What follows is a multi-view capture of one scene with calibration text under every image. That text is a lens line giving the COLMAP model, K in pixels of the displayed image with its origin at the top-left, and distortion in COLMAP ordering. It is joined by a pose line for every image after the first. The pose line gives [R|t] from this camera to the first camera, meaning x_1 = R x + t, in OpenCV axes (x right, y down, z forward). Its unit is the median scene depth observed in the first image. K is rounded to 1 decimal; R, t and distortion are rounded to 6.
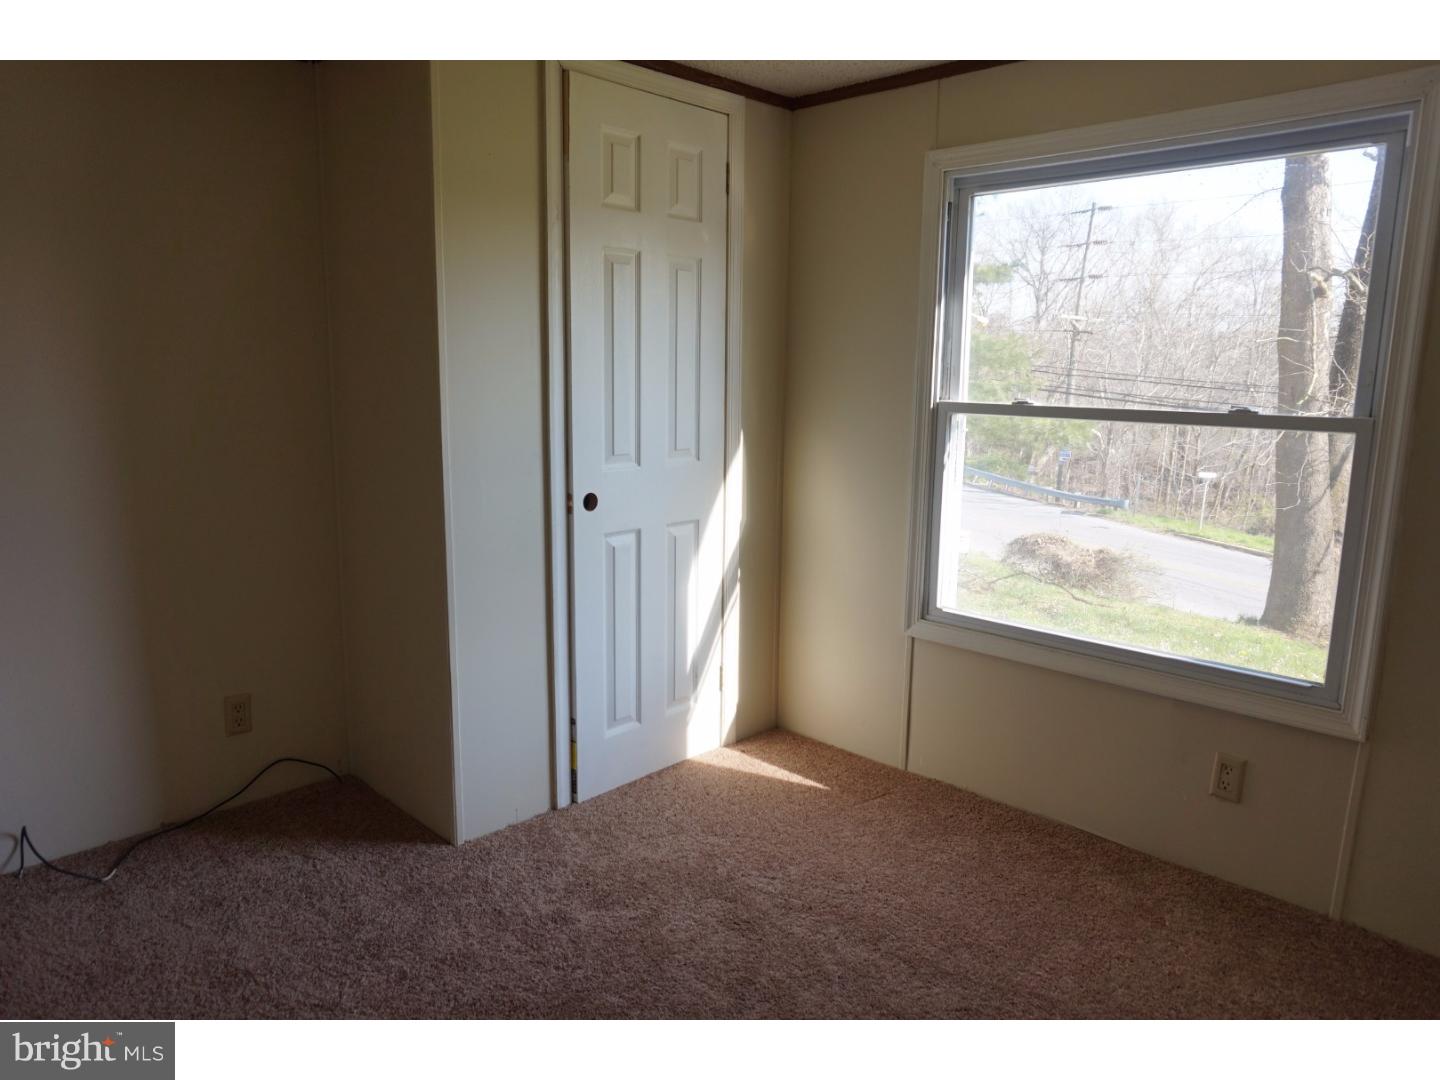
lens RADIAL K [[970.4, 0, 720.0], [0, 970.4, 540.0], [0, 0, 1]] dist [-0.059781, 0.055355]
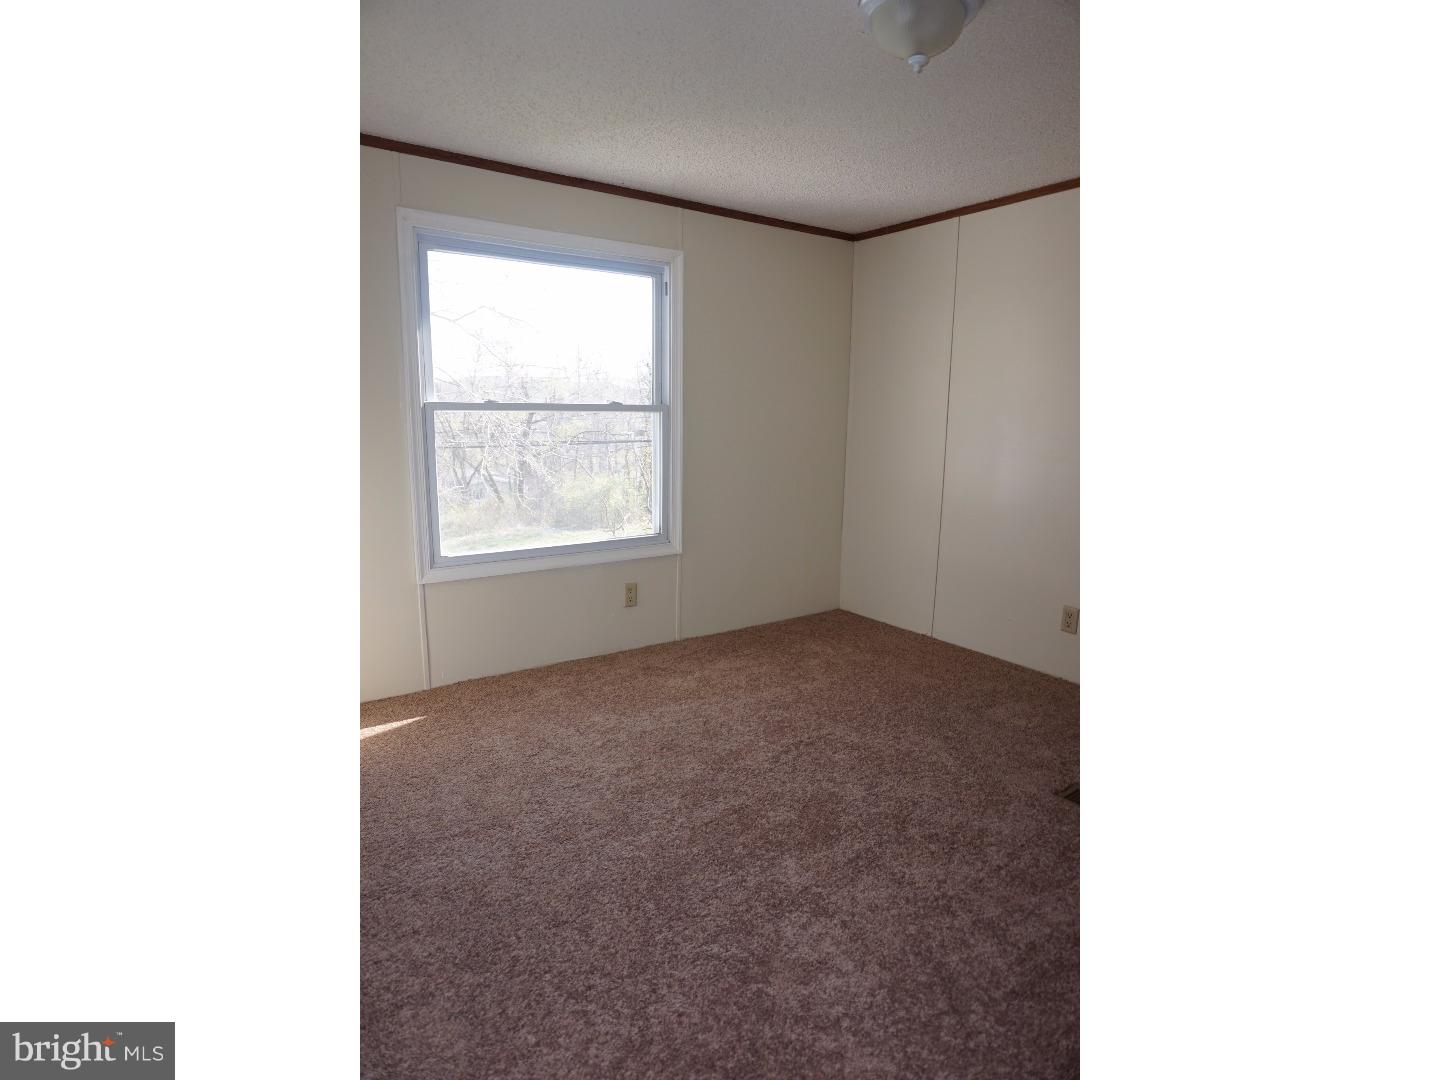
lens RADIAL K [[970.4, 0, 720.0], [0, 970.4, 540.0], [0, 0, 1]] dist [-0.059781, 0.055355]
pose [[0.074832, -0.176870, 0.981385, -1.080836], [0.127776, 0.977733, 0.166469, -0.127943], [-0.988976, 0.112940, 0.095766, 0.501920]]
